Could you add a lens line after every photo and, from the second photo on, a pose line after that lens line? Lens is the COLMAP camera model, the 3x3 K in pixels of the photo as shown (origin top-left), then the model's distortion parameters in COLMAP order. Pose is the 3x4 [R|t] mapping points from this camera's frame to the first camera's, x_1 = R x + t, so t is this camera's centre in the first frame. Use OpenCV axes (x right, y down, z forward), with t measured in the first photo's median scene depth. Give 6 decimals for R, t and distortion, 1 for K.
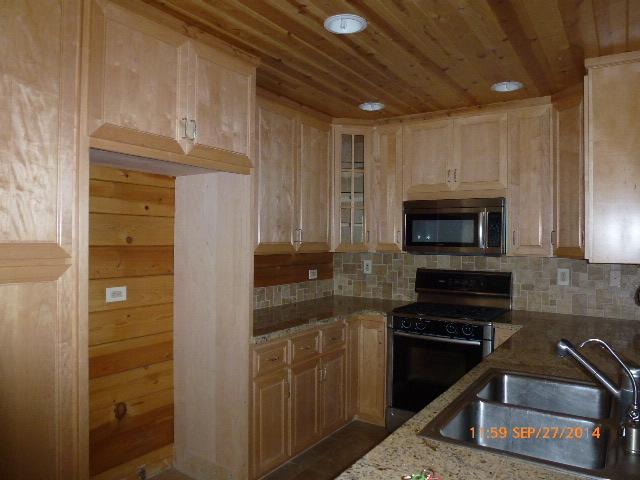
lens RADIAL K [[467.3, 0, 320.0], [0, 467.3, 240.0], [0, 0, 1]] dist [-0.057853, 0.007219]
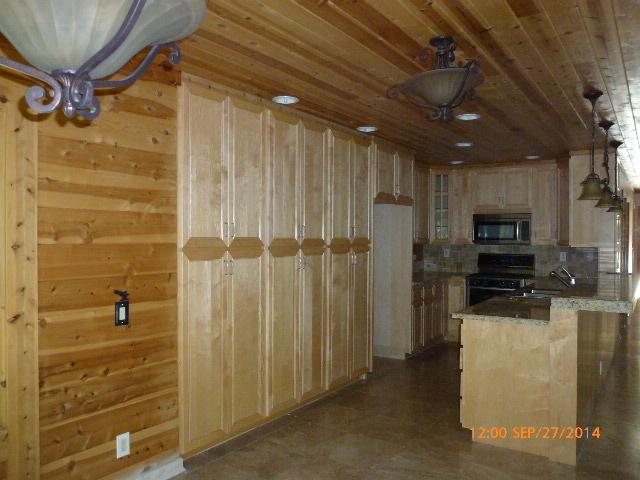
lens RADIAL K [[501.7, 0, 320.0], [0, 501.7, 240.0], [0, 0, 1]] dist [-0.060918, 0.000834]
pose [[0.999948, -0.004081, -0.009371, -0.395947], [0.004173, 0.999943, 0.009808, -0.007995], [0.009330, -0.009846, 0.999908, -0.923984]]
